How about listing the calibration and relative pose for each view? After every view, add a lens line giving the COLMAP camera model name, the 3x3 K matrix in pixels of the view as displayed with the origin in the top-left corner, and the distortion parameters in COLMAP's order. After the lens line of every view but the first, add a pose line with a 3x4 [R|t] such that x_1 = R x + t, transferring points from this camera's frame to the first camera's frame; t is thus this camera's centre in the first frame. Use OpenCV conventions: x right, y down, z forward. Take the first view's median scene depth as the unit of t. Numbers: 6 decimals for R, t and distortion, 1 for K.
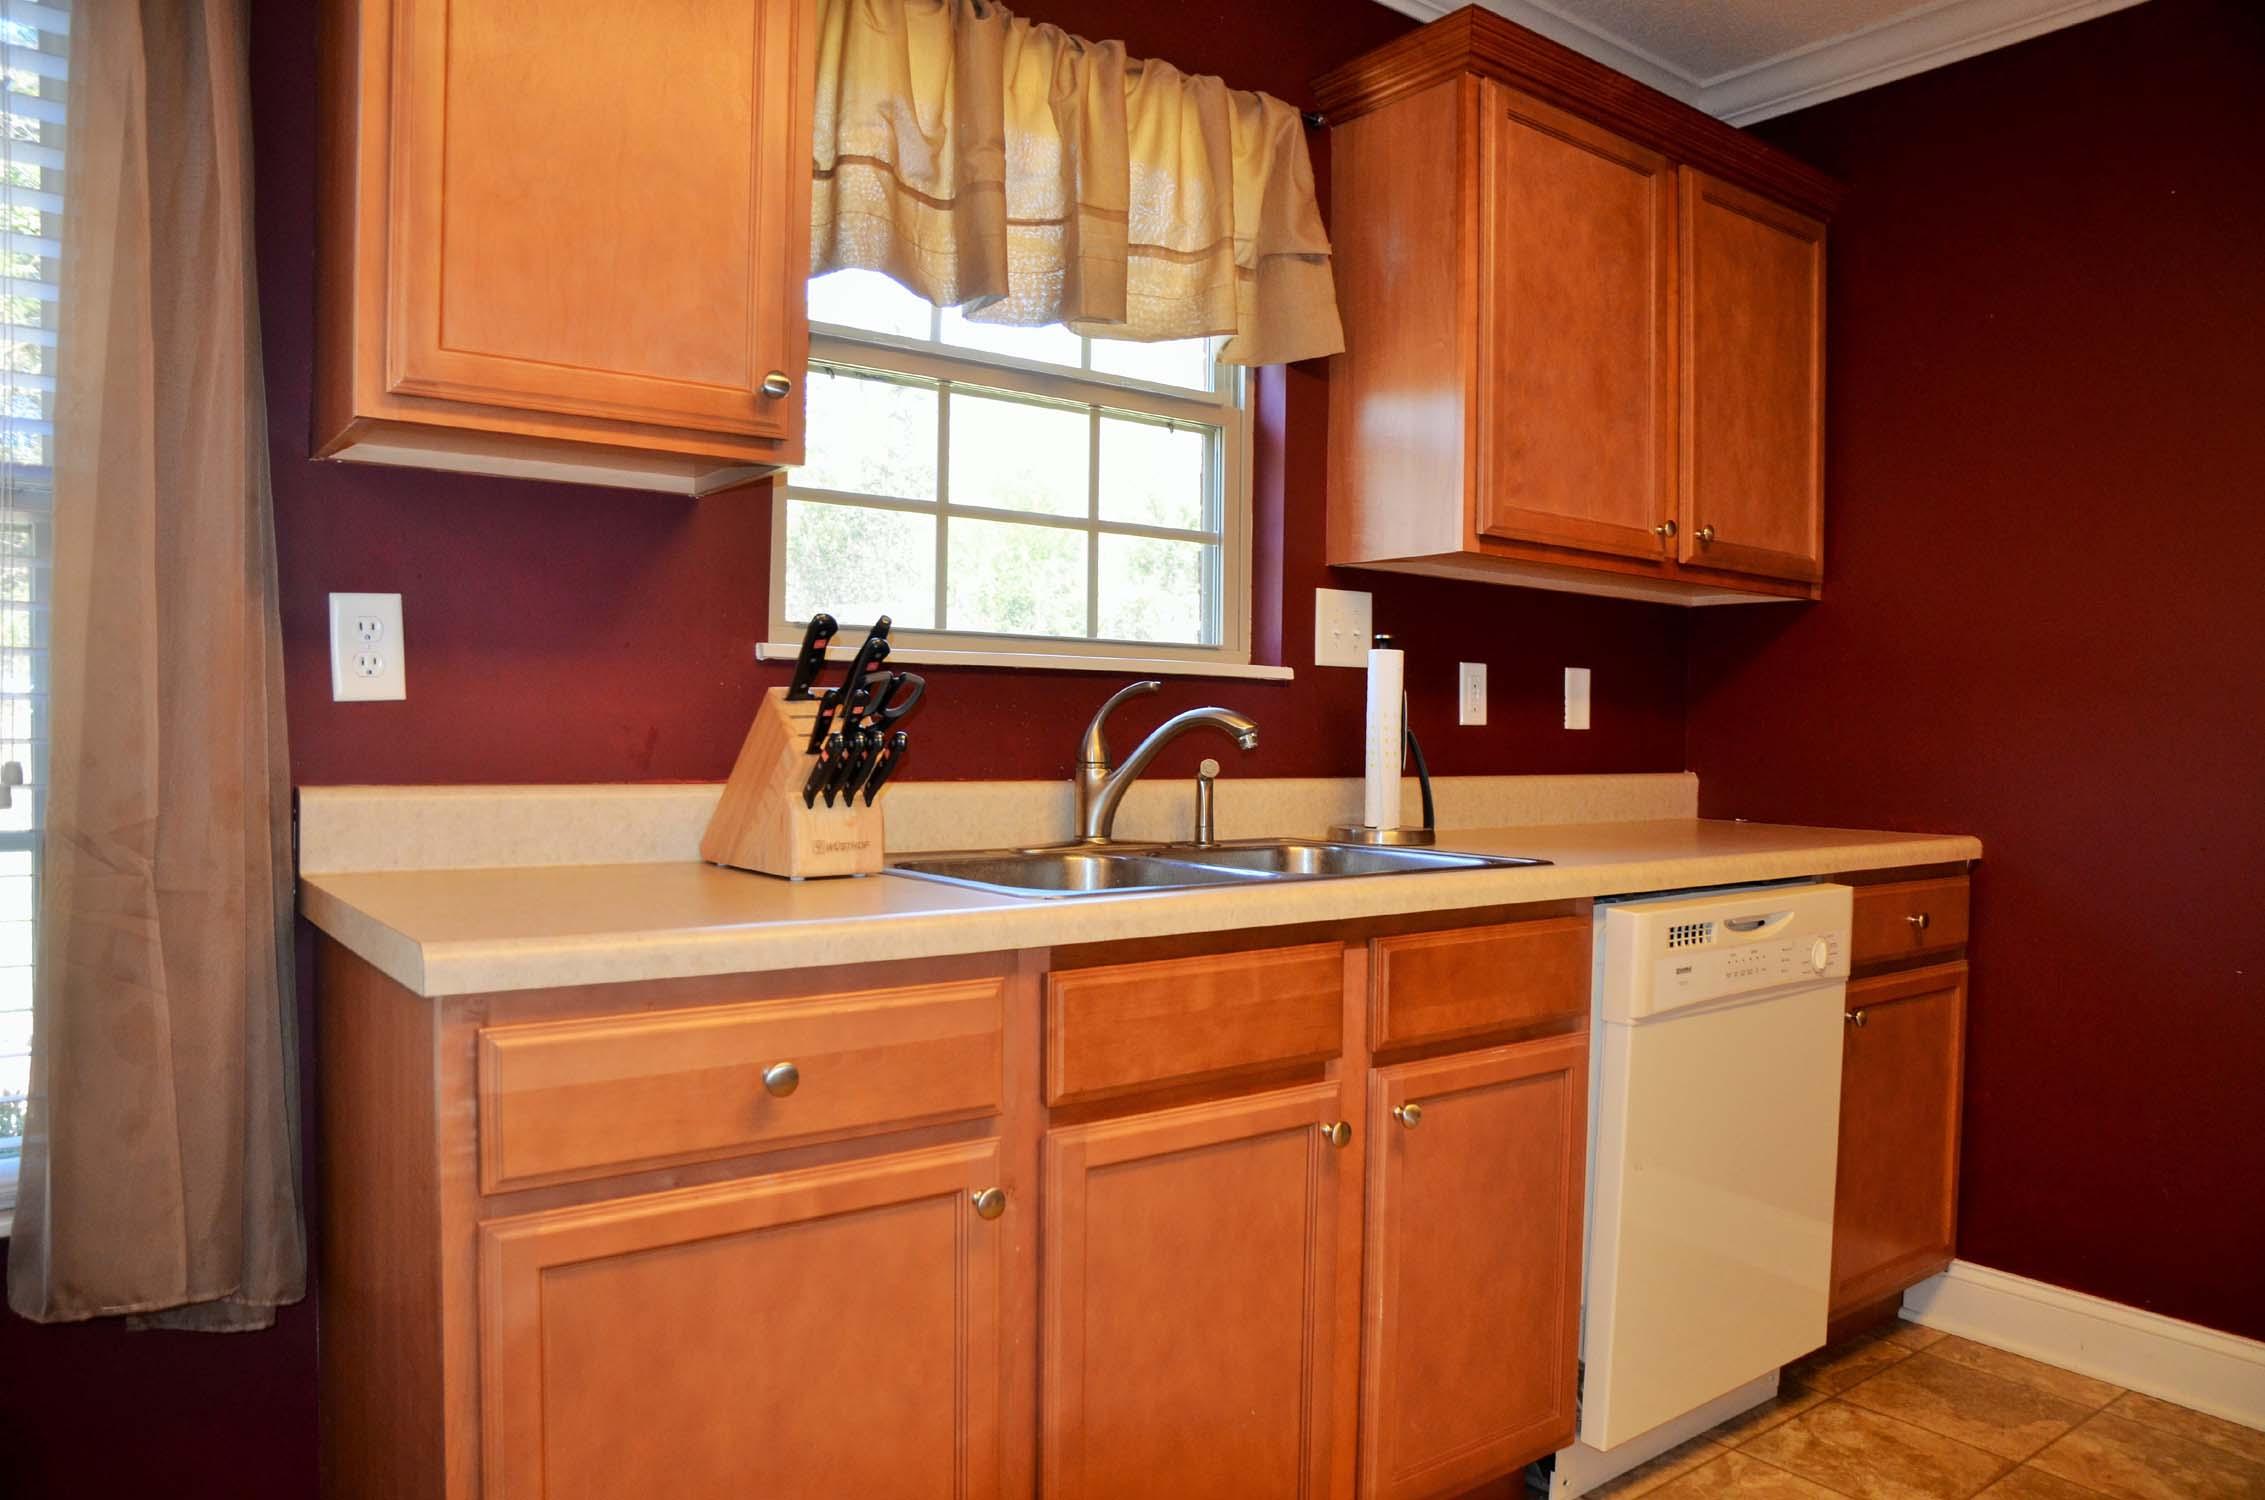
lens RADIAL K [[1559.2, 0, 1132.5], [0, 1559.2, 750.0], [0, 0, 1]] dist [-0.094901, 0.001111]
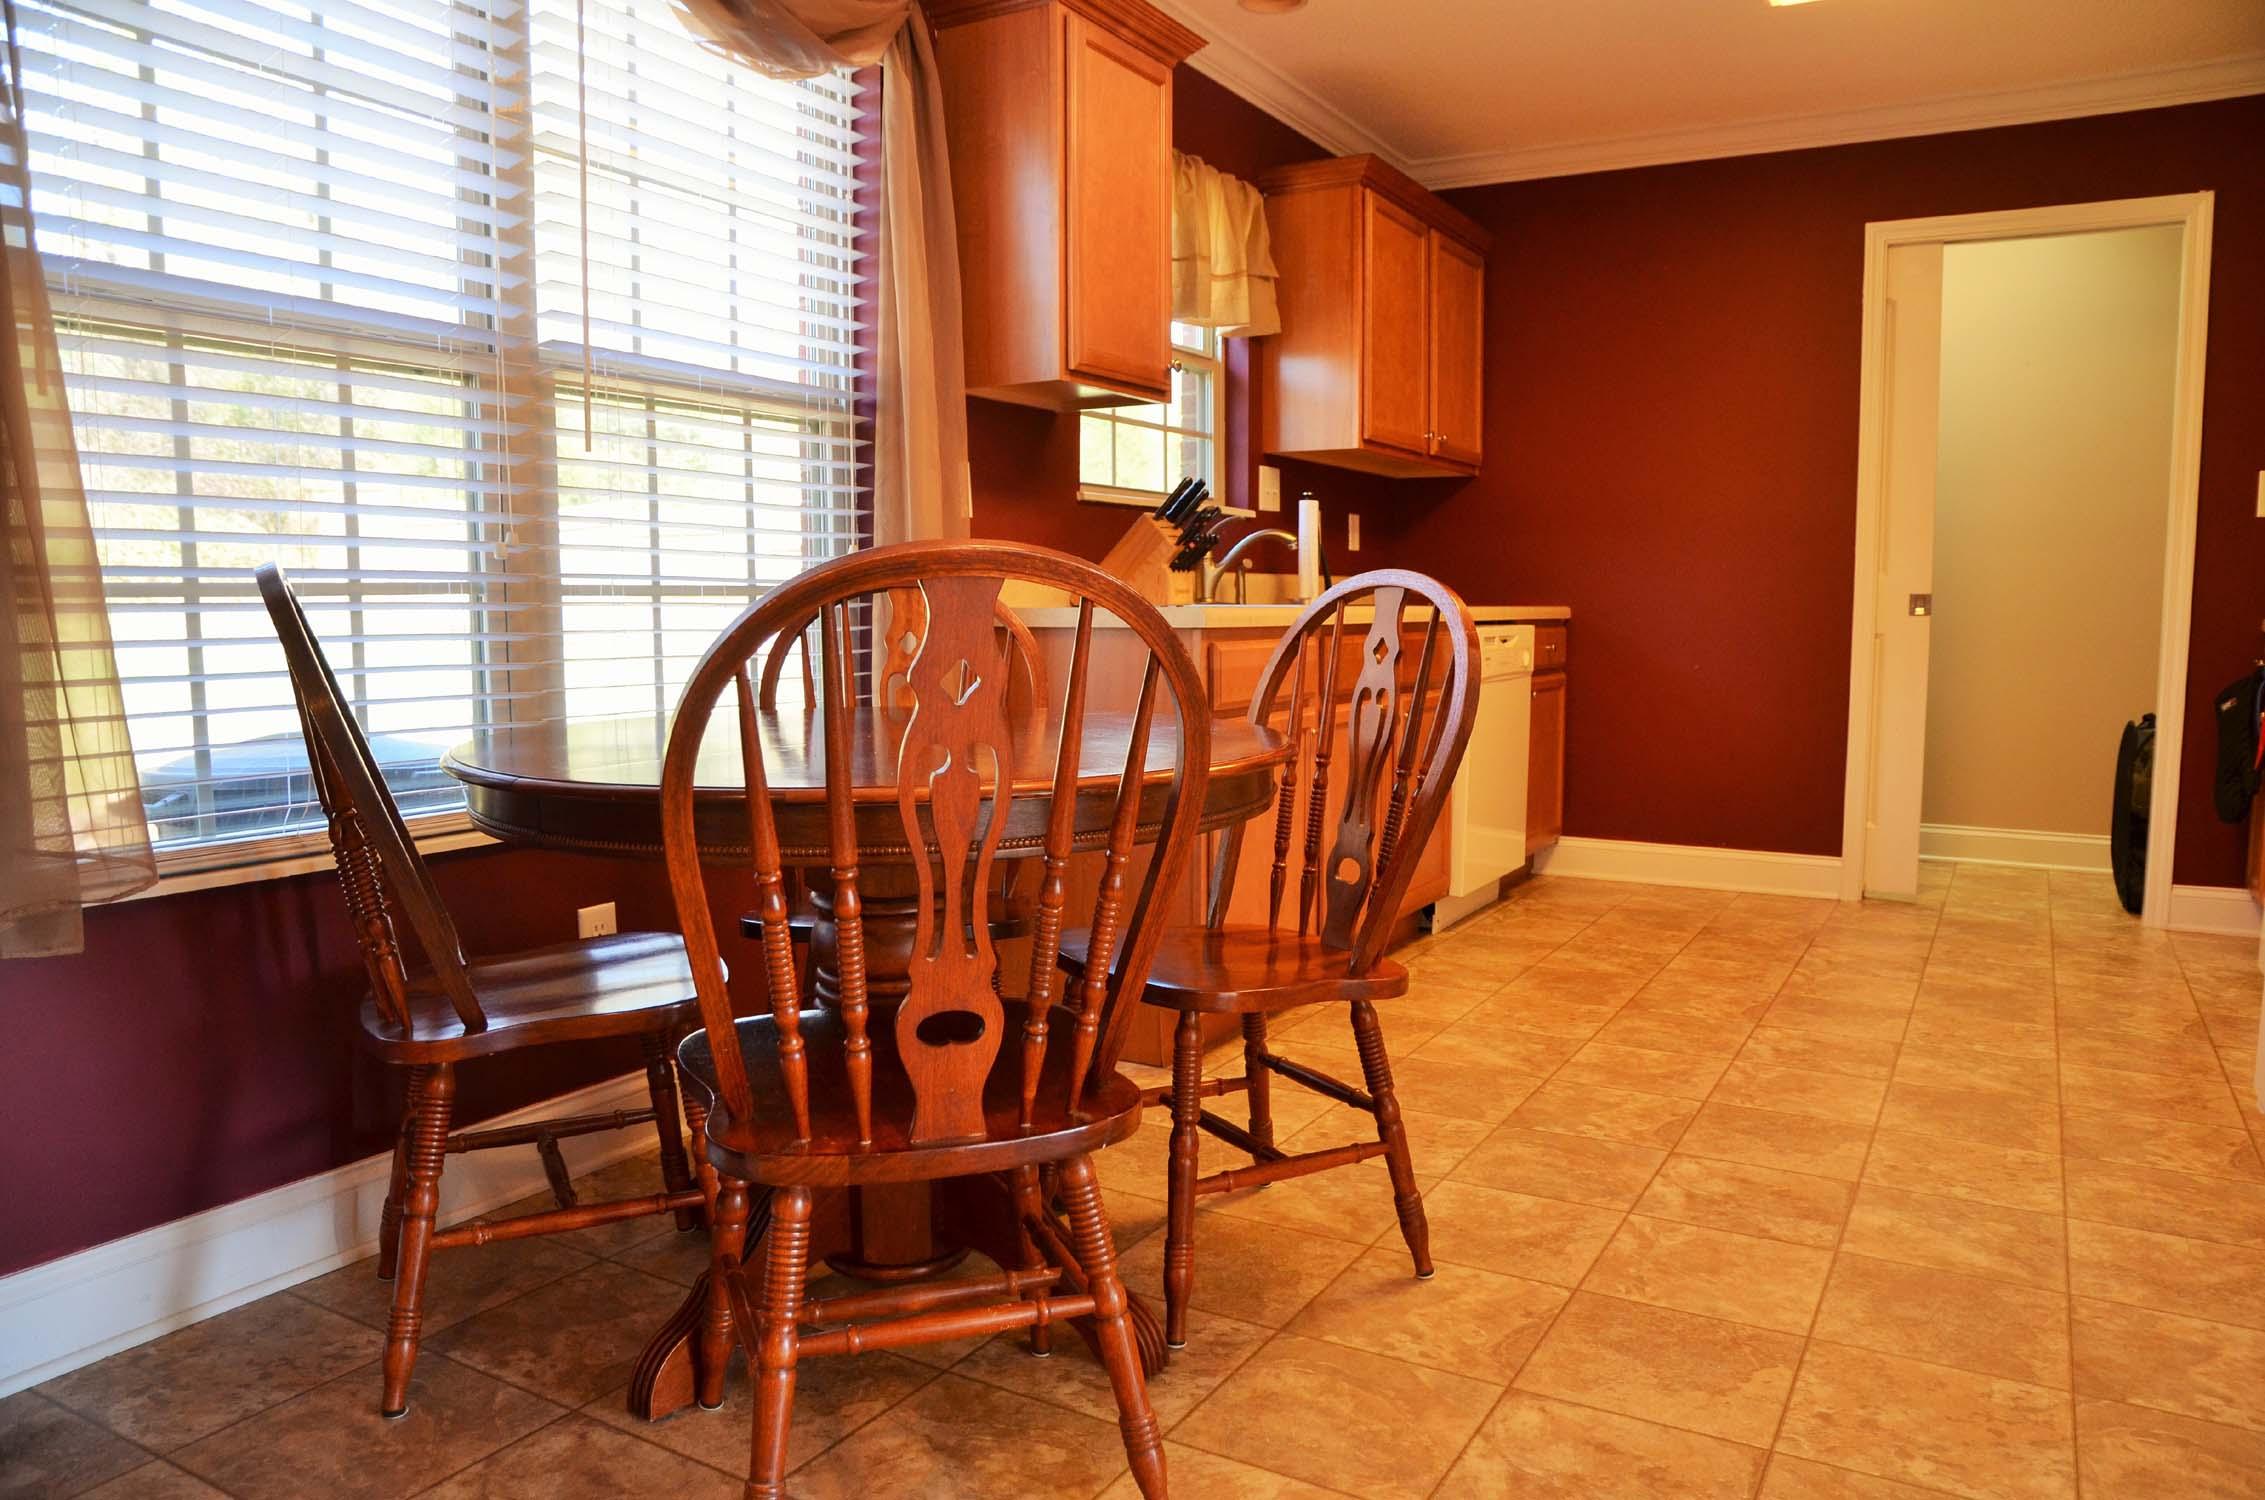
lens RADIAL K [[1559.2, 0, 1132.5], [0, 1559.2, 750.0], [0, 0, 1]] dist [-0.094901, 0.001111]
pose [[0.928259, -0.051411, 0.368364, -0.691131], [0.020678, 0.996002, 0.086900, 0.061241], [-0.371359, -0.073048, 0.925611, -0.608819]]
